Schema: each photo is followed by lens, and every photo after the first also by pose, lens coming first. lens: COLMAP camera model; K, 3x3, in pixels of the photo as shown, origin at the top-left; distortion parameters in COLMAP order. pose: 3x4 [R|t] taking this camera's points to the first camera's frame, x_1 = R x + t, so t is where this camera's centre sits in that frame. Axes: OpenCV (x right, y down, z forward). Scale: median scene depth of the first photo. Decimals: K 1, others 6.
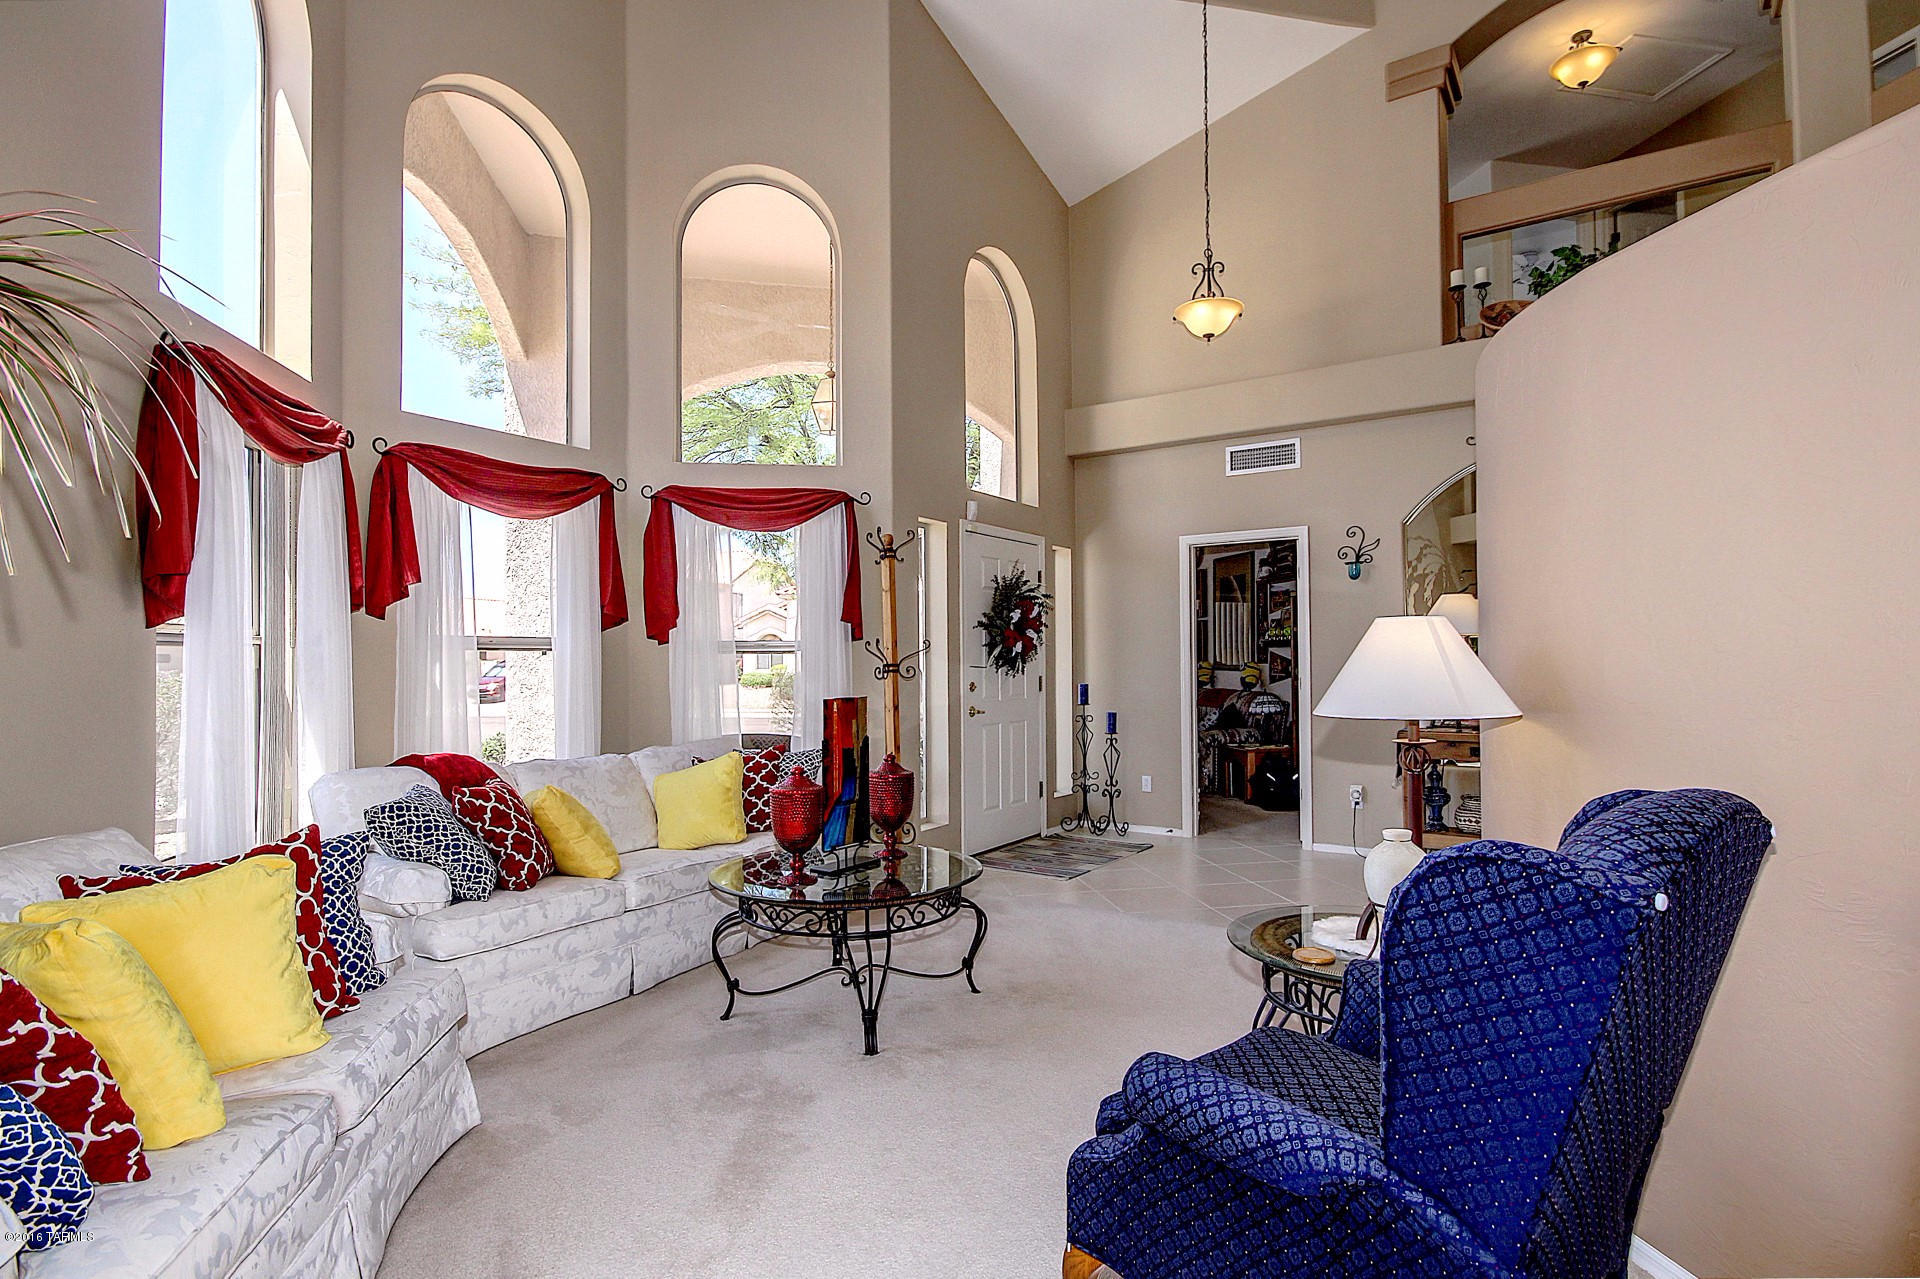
lens RADIAL K [[928.3, 0, 960.0], [0, 928.3, 639.5], [0, 0, 1]] dist [0.000054, -0.000116]
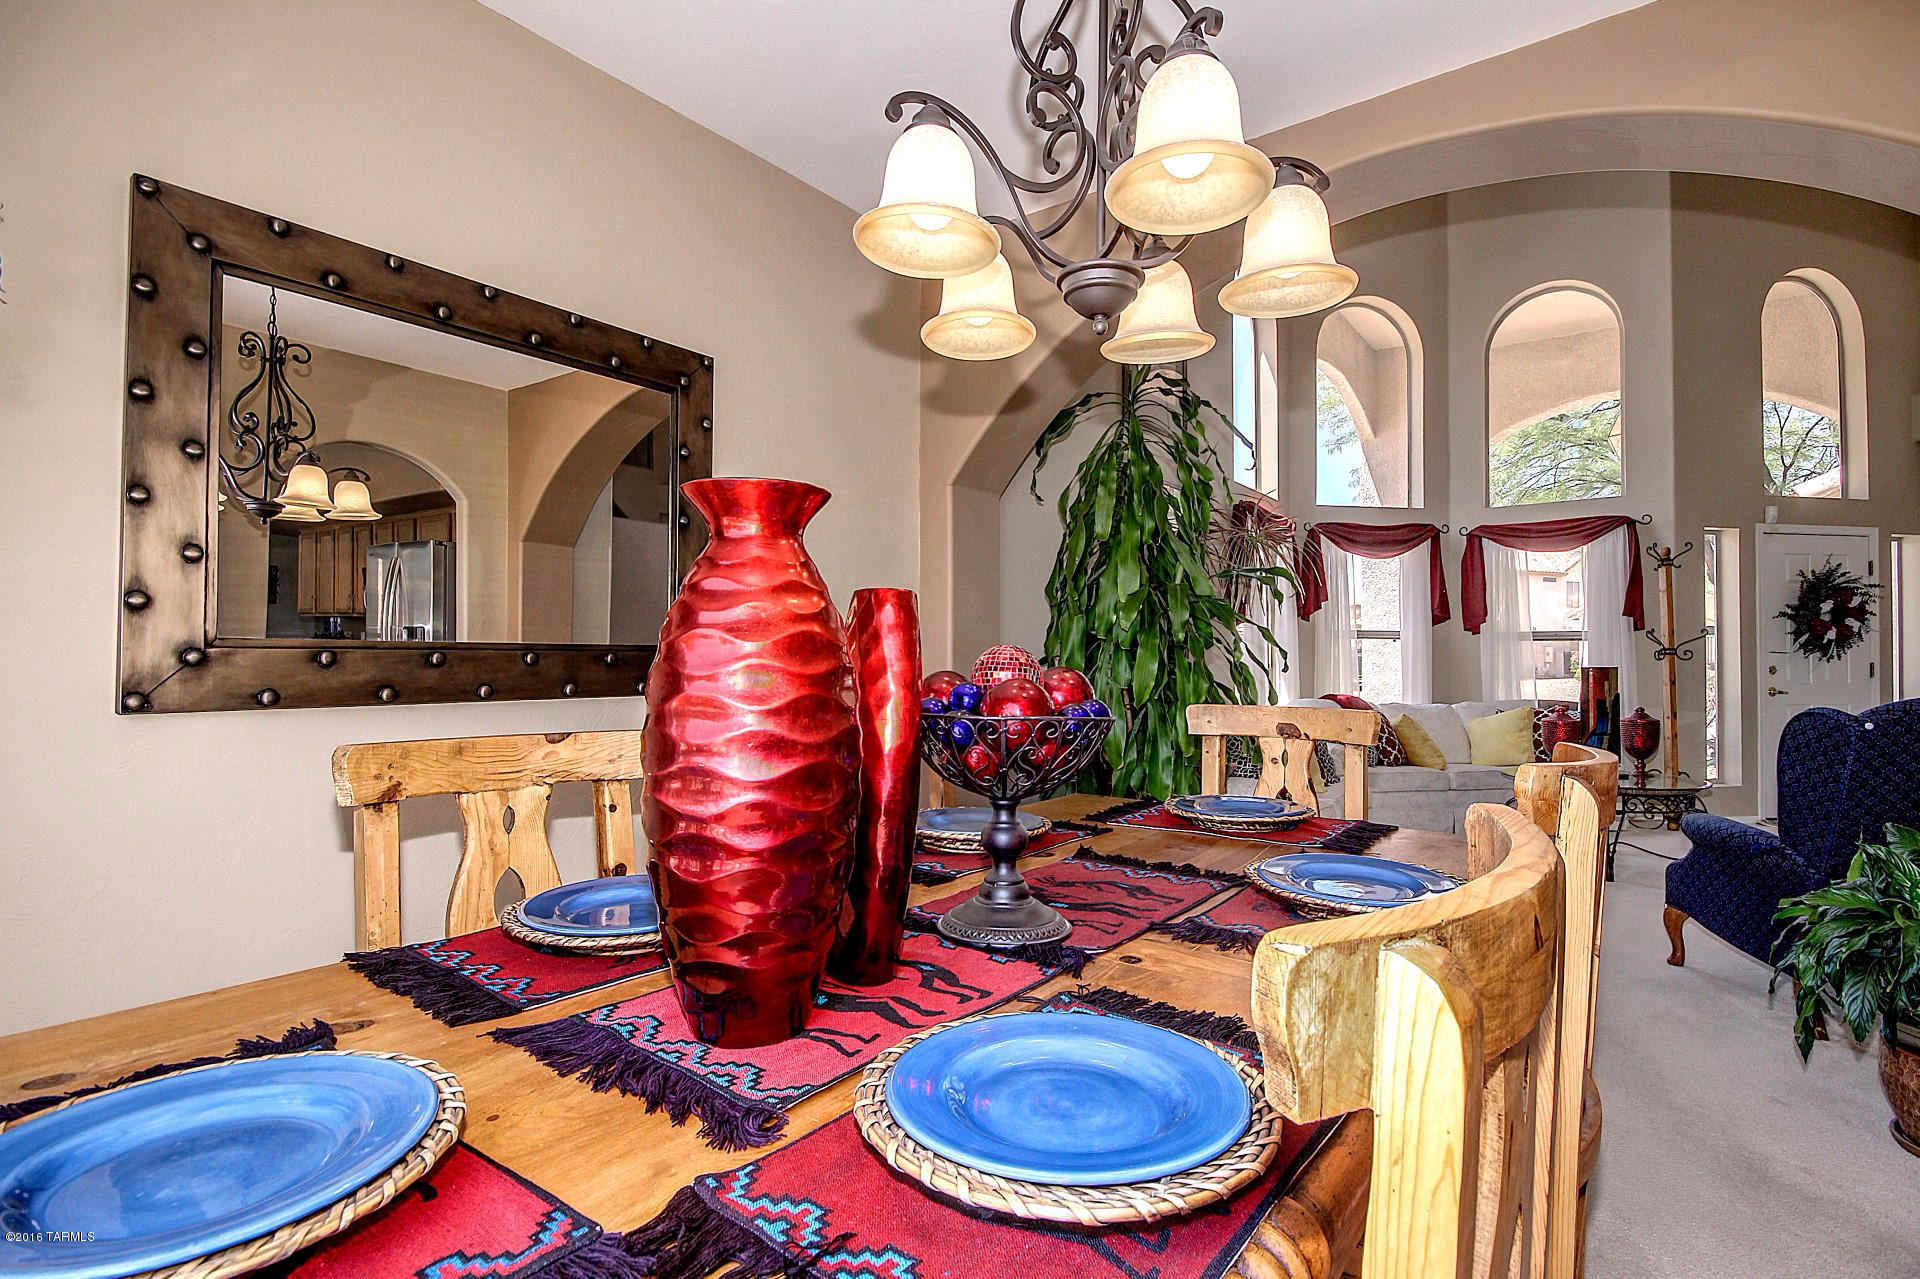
lens RADIAL K [[912.2, 0, 979.5], [0, 912.2, 645.8], [0, 0, 1]] dist [0.000453, -0.000089]
pose [[0.683597, 0.000901, -0.729859, 0.195536], [0.009524, 0.999903, 0.010154, 0.000944], [0.729798, -0.013893, 0.683522, -0.555517]]
